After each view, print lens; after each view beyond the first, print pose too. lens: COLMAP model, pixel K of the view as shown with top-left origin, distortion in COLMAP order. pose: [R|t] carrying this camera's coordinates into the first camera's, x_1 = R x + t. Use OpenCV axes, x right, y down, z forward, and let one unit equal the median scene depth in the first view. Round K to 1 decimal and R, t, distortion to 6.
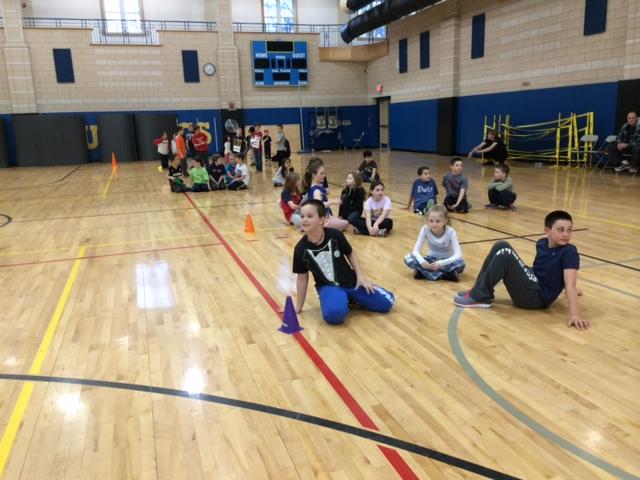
lens RADIAL K [[548.8, 0, 321.6], [0, 548.8, 242.6], [0, 0, 1]] dist [0.076420, -0.103857]
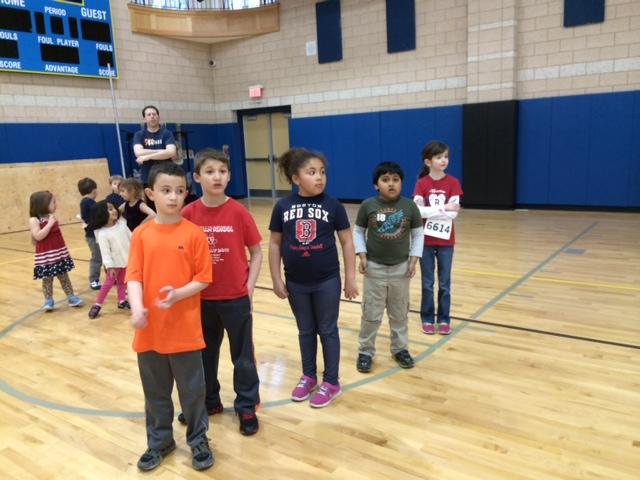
lens RADIAL K [[548.8, 0, 322.5], [0, 548.8, 236.6], [0, 0, 1]] dist [0.076420, -0.103857]
pose [[0.806505, -0.101719, 0.582412, -0.201232], [0.144211, 0.989180, -0.026937, -0.126152], [-0.573370, 0.105715, 0.812448, 0.595294]]
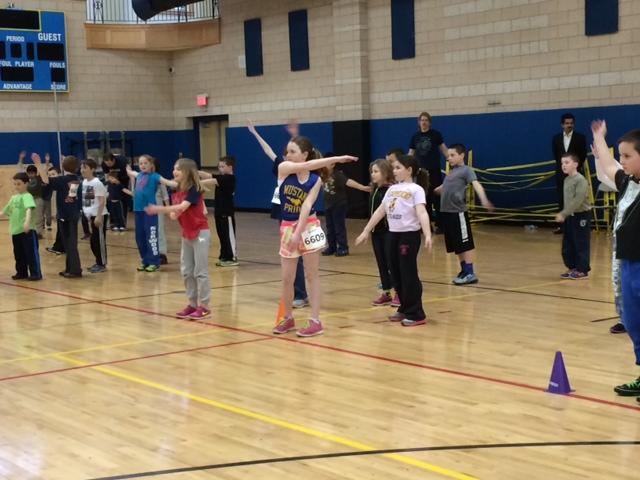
lens RADIAL K [[1143.4, 0, 324.3], [0, 1143.4, 238.8], [0, 0, 1]] dist [0.062236, 0.000000]
pose [[0.946312, -0.017167, 0.322799, -0.170457], [0.064777, 0.988404, -0.137334, 0.023263], [-0.316698, 0.150871, 0.936451, -0.095449]]
